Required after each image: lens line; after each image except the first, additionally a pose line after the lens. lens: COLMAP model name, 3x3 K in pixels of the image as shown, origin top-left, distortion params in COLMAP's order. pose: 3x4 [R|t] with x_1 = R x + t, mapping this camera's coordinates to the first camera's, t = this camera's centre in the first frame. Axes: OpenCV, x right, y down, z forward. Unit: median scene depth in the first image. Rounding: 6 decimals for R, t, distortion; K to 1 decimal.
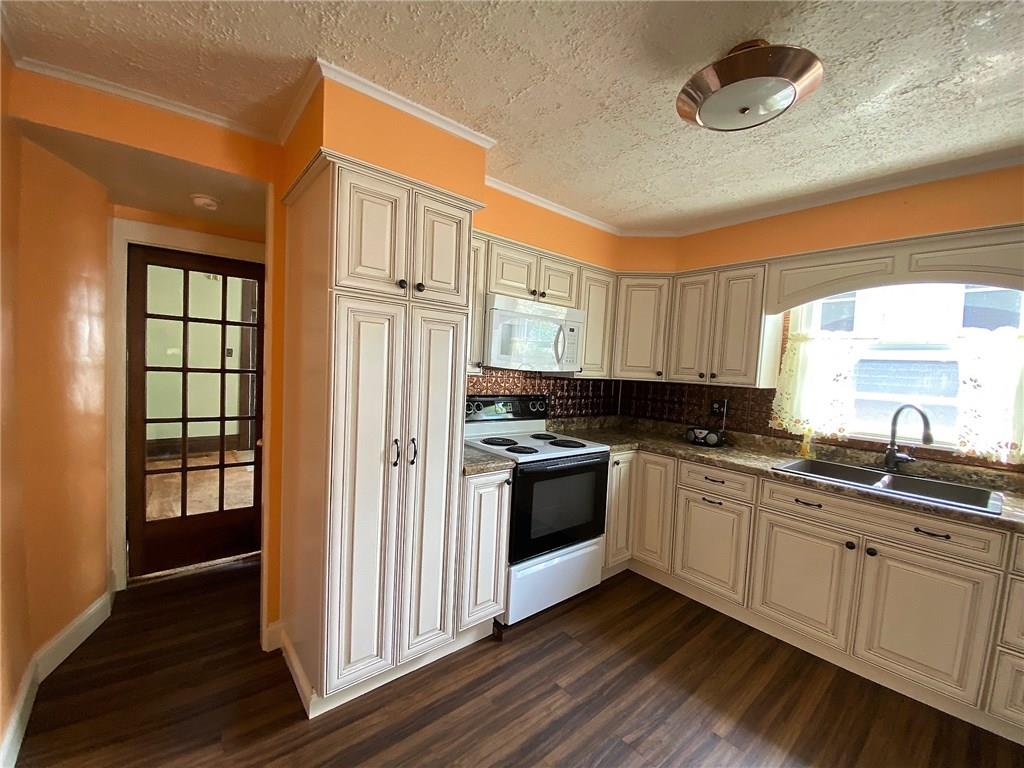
lens RADIAL K [[413.6, 0, 511.9], [0, 413.6, 385.5], [0, 0, 1]] dist [-0.003122, -0.000719]
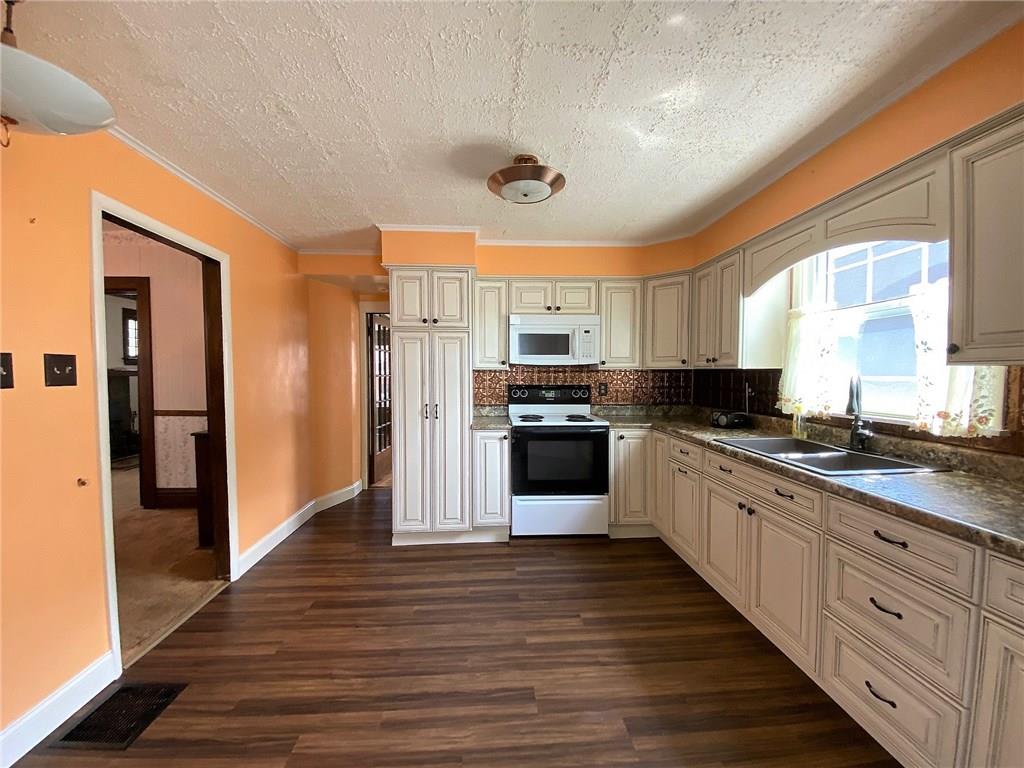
lens RADIAL K [[413.6, 0, 510.4], [0, 413.6, 386.3], [0, 0, 1]] dist [-0.003122, -0.000719]
pose [[0.802666, -0.029794, -0.595685, 0.836605], [0.013969, 0.999417, -0.031165, 0.083901], [0.596266, 0.016694, 0.802614, -0.196182]]
